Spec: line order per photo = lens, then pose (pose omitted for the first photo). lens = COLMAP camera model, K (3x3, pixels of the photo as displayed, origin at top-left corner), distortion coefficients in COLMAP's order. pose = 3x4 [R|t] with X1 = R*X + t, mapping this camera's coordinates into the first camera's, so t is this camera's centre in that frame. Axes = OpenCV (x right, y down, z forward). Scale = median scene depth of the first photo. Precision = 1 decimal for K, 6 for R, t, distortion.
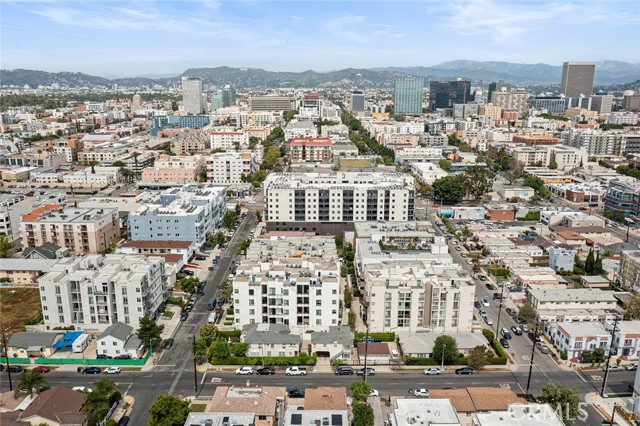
lens RADIAL K [[504.1, 0, 318.5], [0, 504.1, 214.2], [0, 0, 1]] dist [-0.011875, 0.004553]
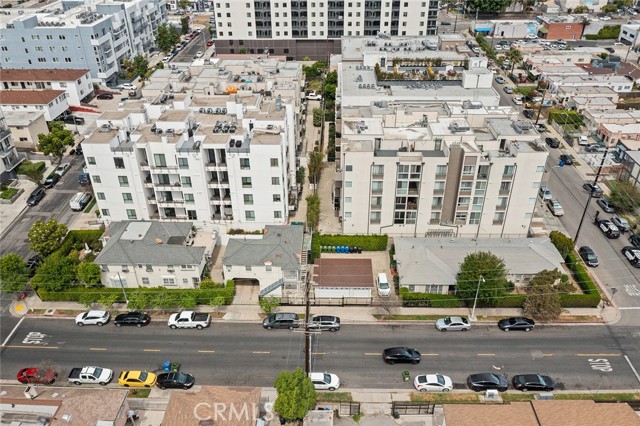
lens RADIAL K [[504.1, 0, 322.0], [0, 504.1, 215.0], [0, 0, 1]] dist [-0.011875, 0.004553]
pose [[0.999691, 0.003454, -0.024597, 0.087301], [0.004519, 0.948471, 0.316832, 0.037297], [0.024424, -0.316845, 0.948163, 0.452377]]
